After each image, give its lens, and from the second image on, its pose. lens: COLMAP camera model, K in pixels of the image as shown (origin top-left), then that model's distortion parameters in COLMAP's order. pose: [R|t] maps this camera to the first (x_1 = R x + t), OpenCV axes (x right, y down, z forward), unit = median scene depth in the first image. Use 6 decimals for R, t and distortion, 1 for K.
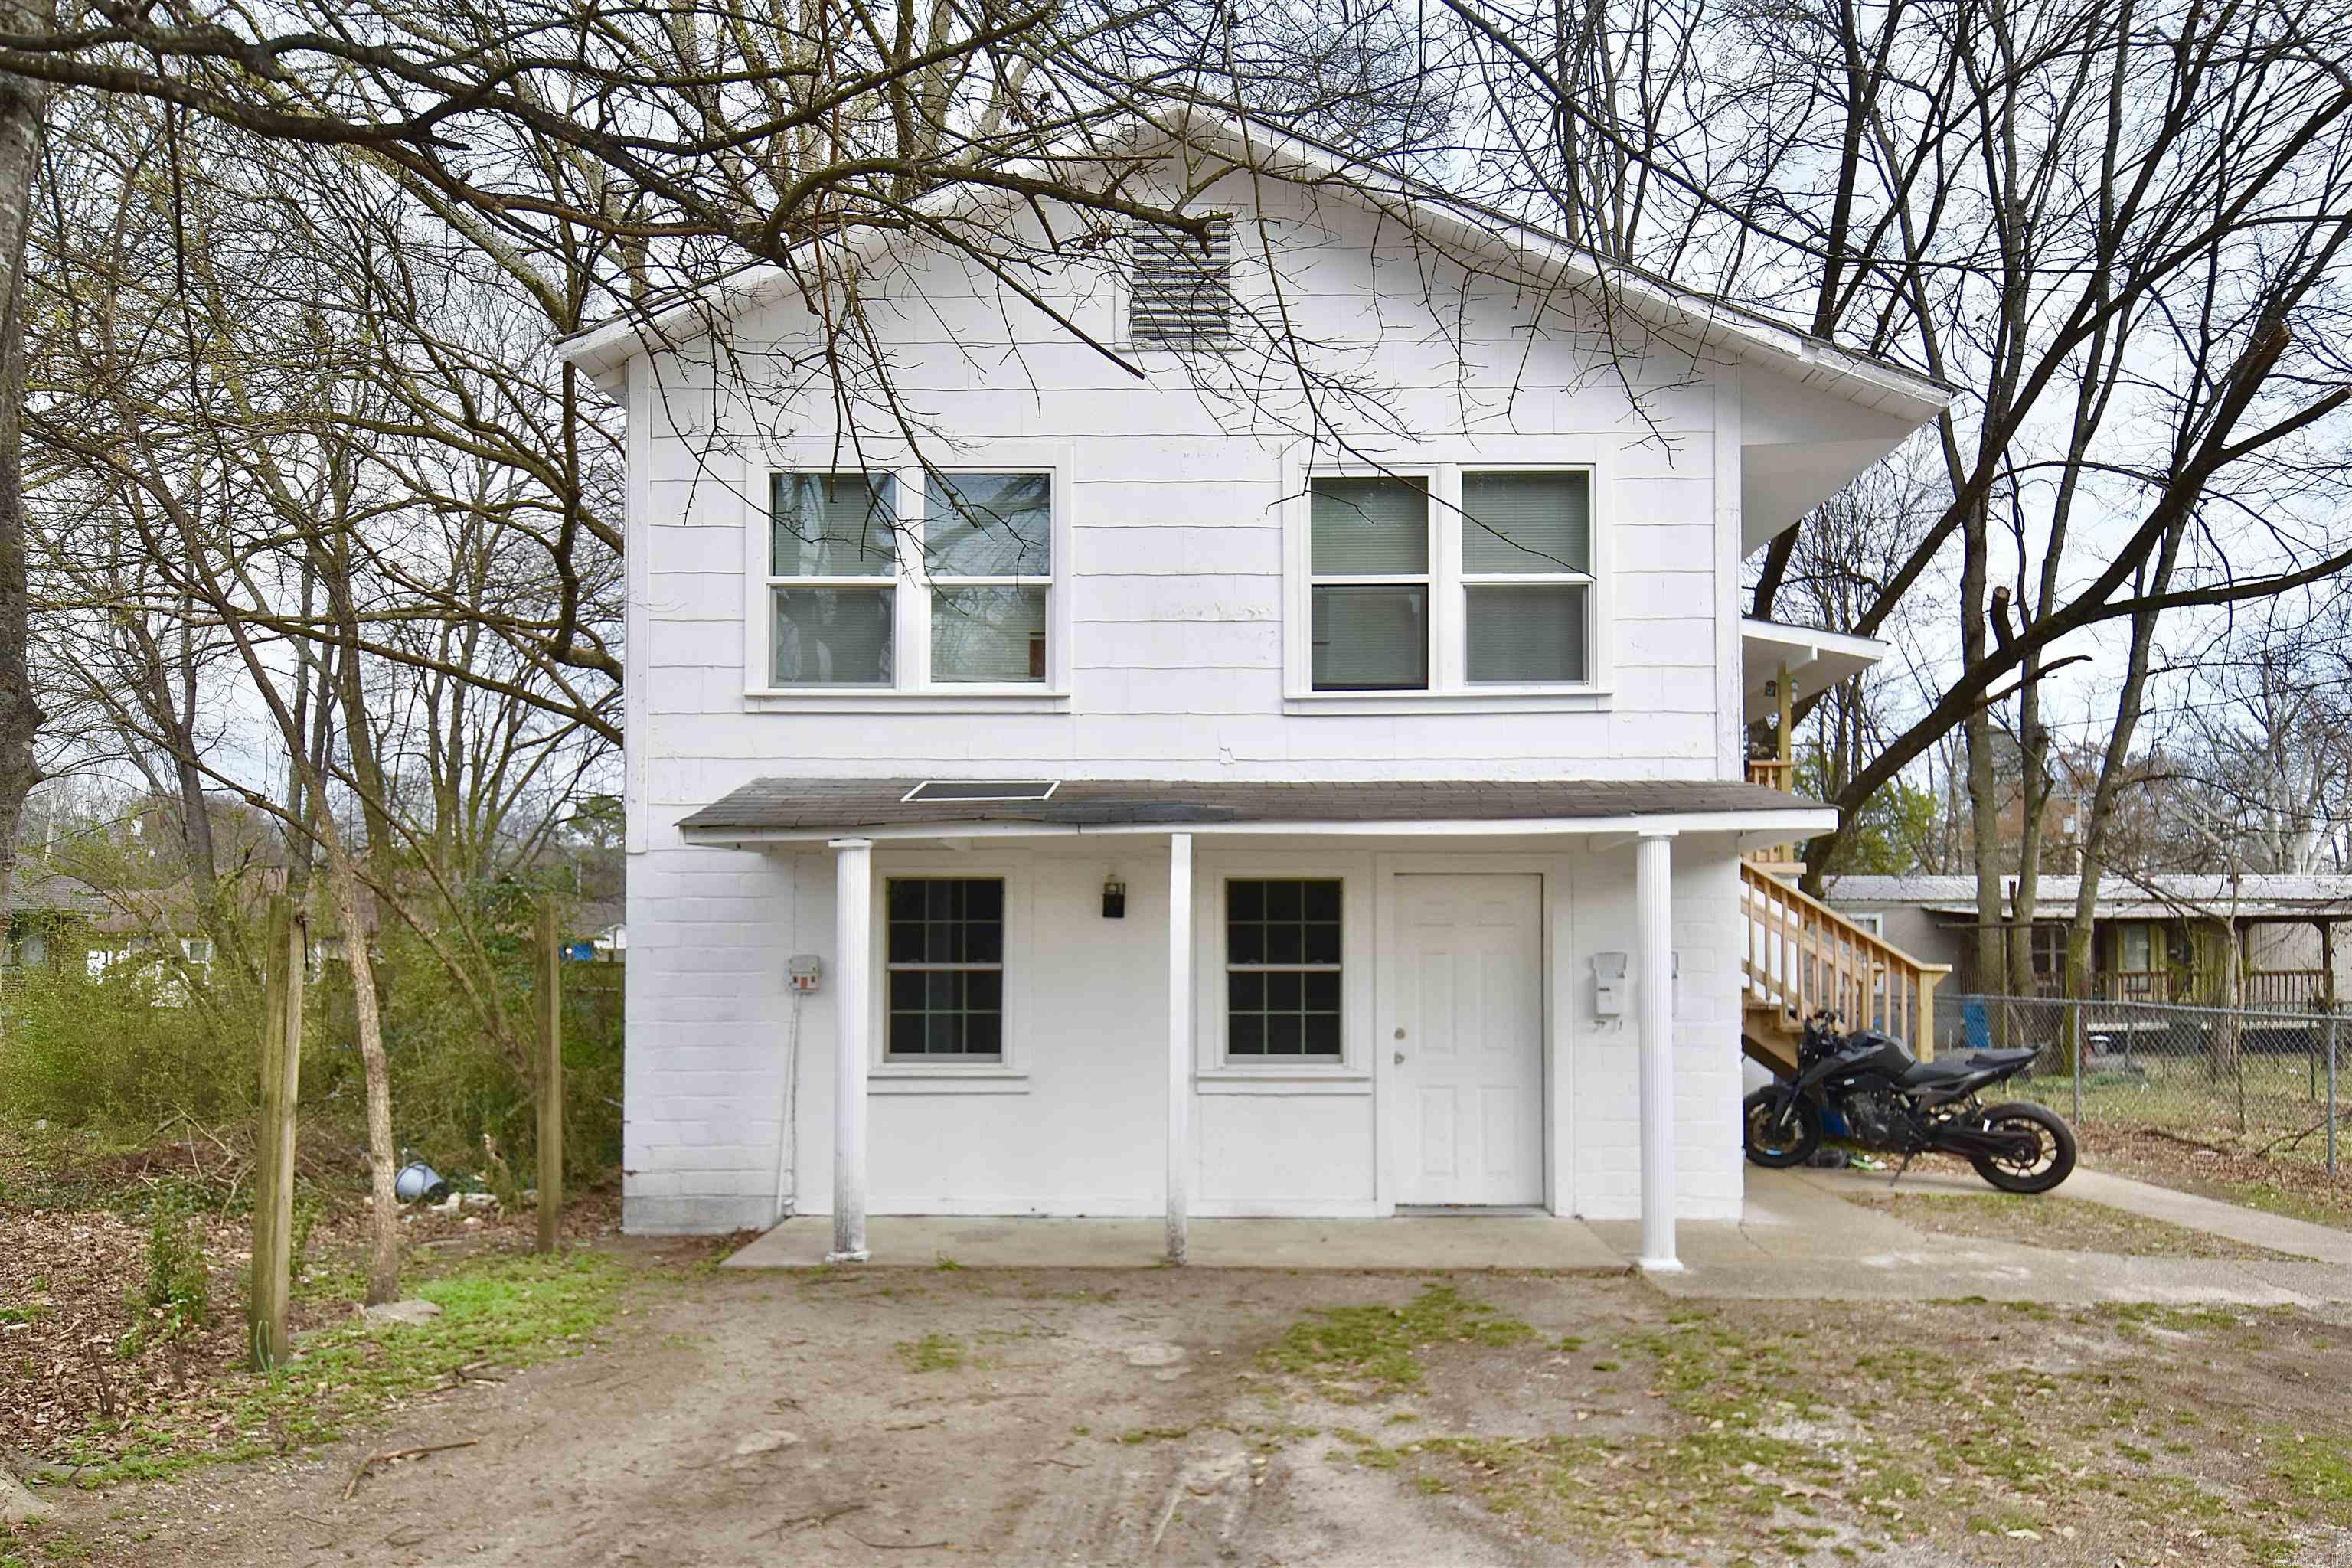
lens RADIAL K [[1525.5, 0, 1175.3], [0, 1525.5, 813.0], [0, 0, 1]] dist [0.015568, -0.004783]
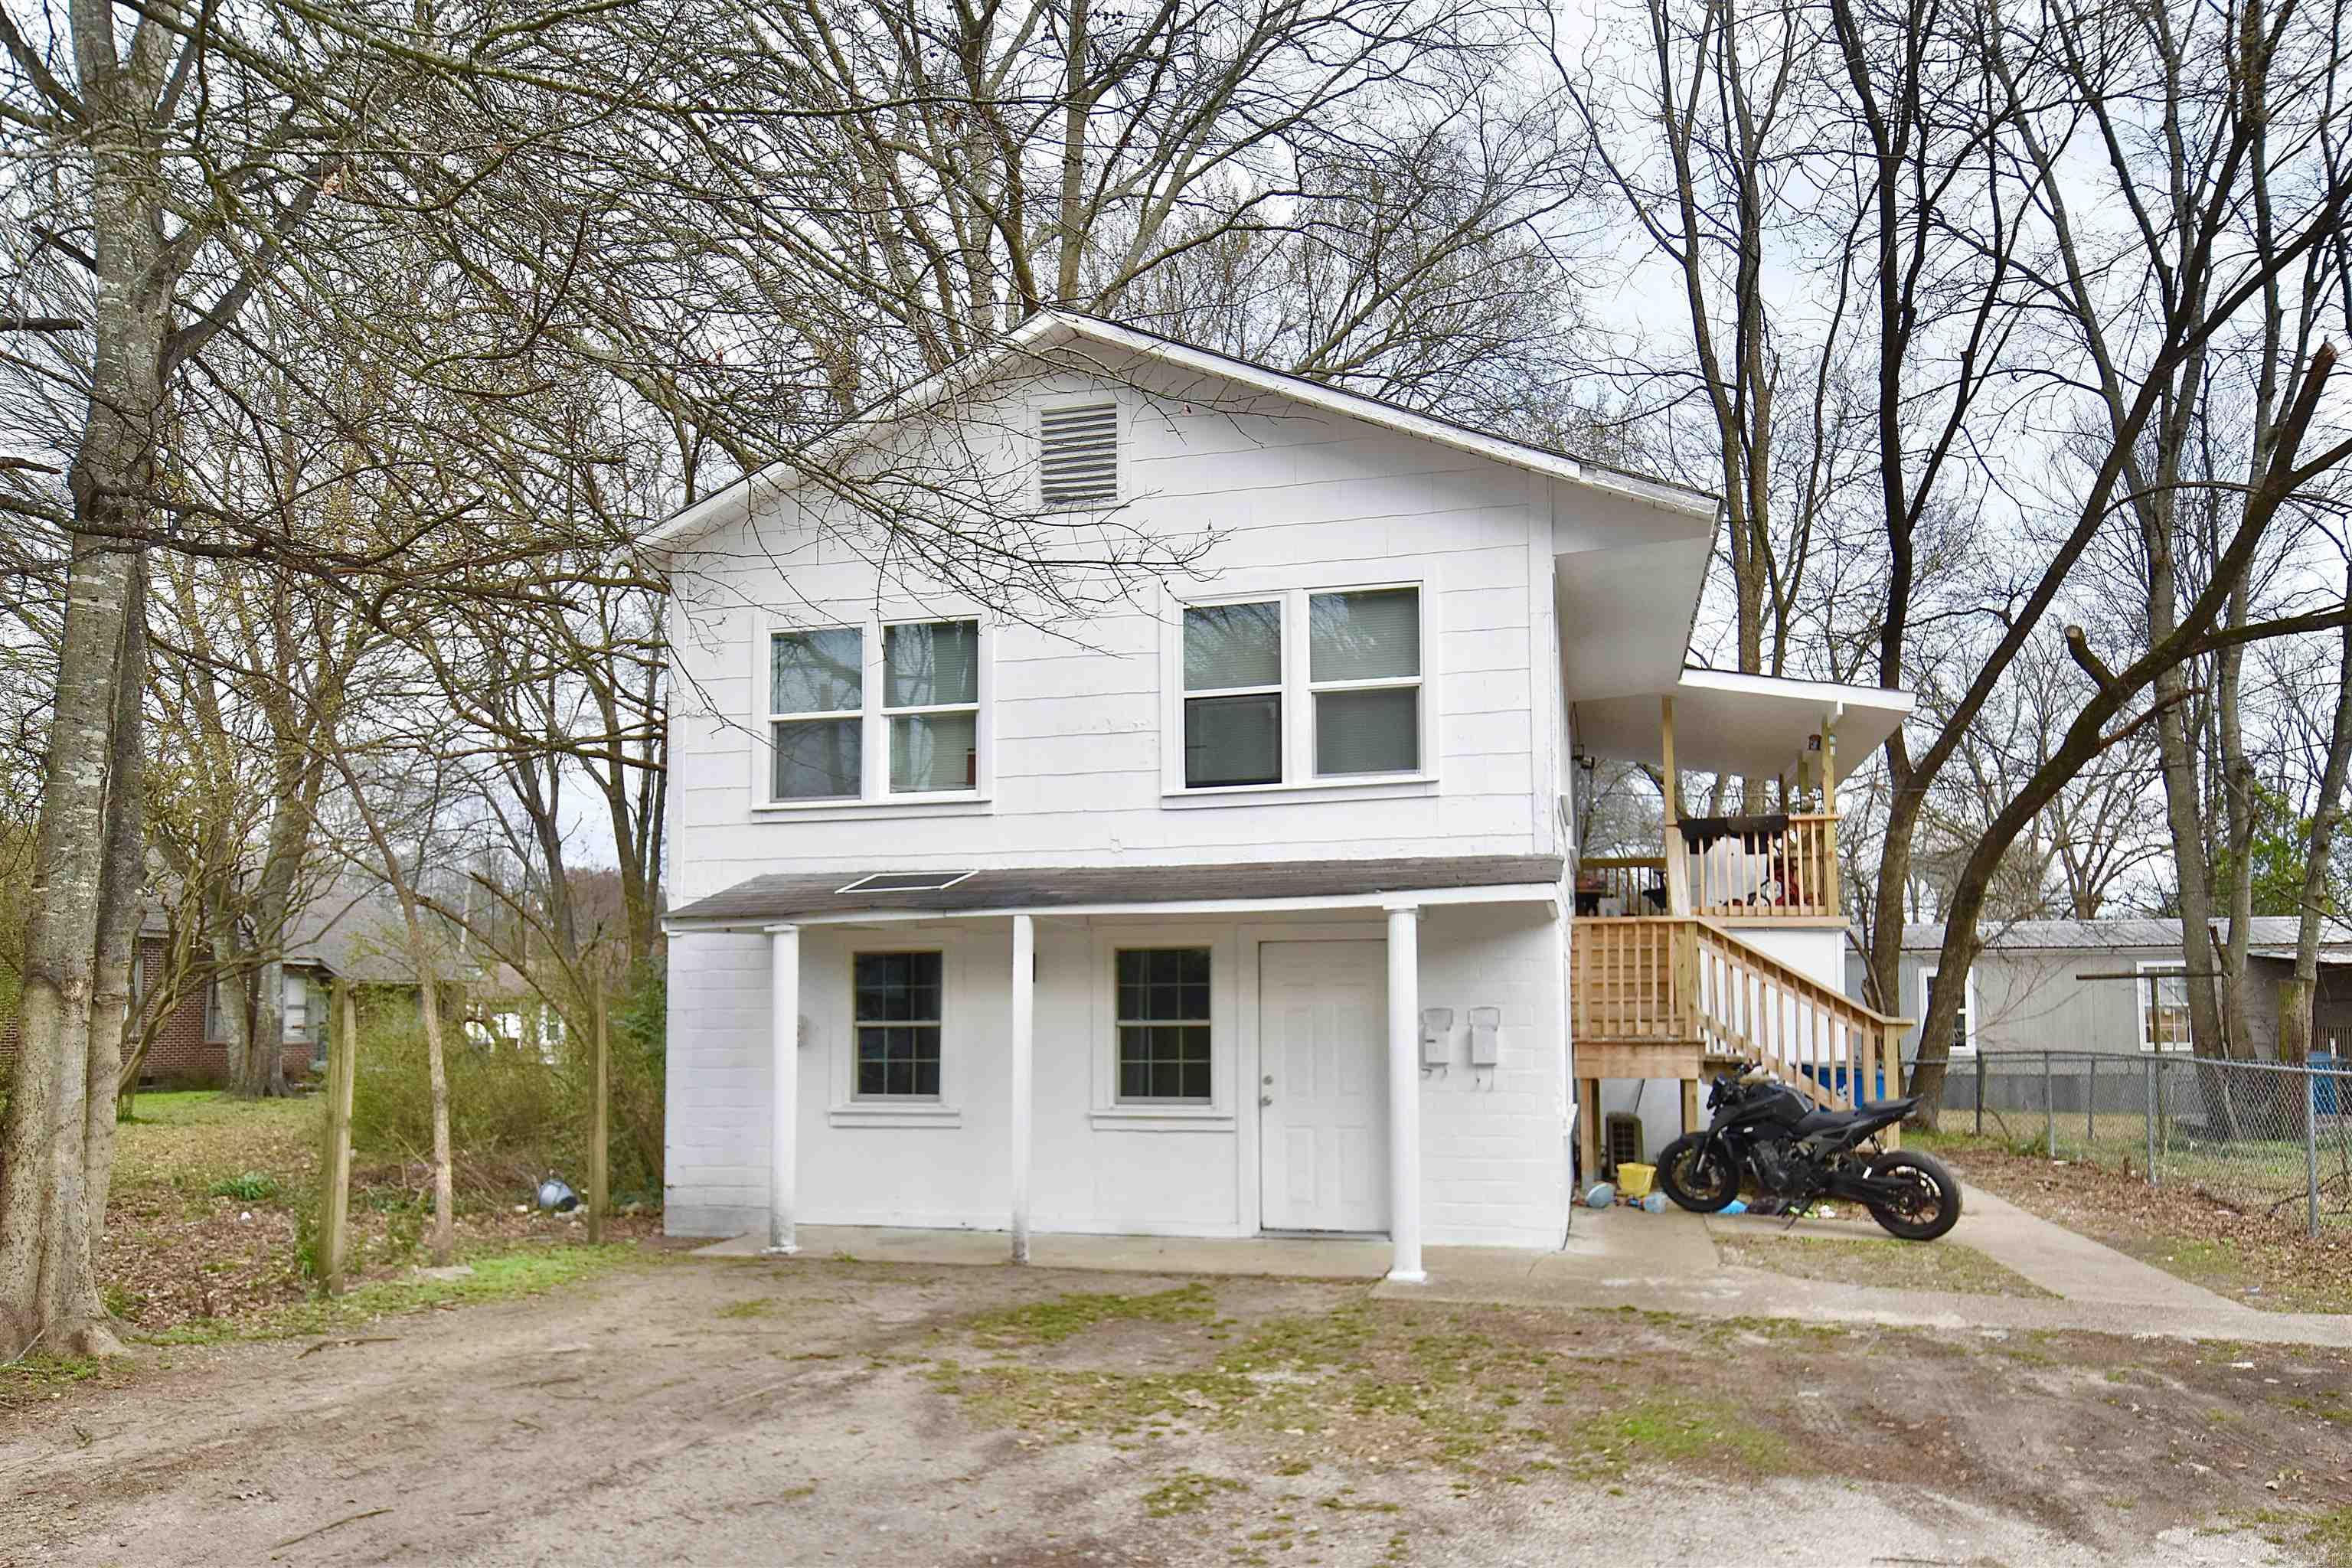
lens RADIAL K [[1619.1, 0, 1176.0], [0, 1619.1, 784.0], [0, 0, 1]] dist [0.017404, 0.001137]
pose [[0.968659, -0.040863, -0.245011, 0.398531], [0.029128, 0.998257, -0.051332, -0.019396], [0.246682, 0.042587, 0.968160, -0.224137]]
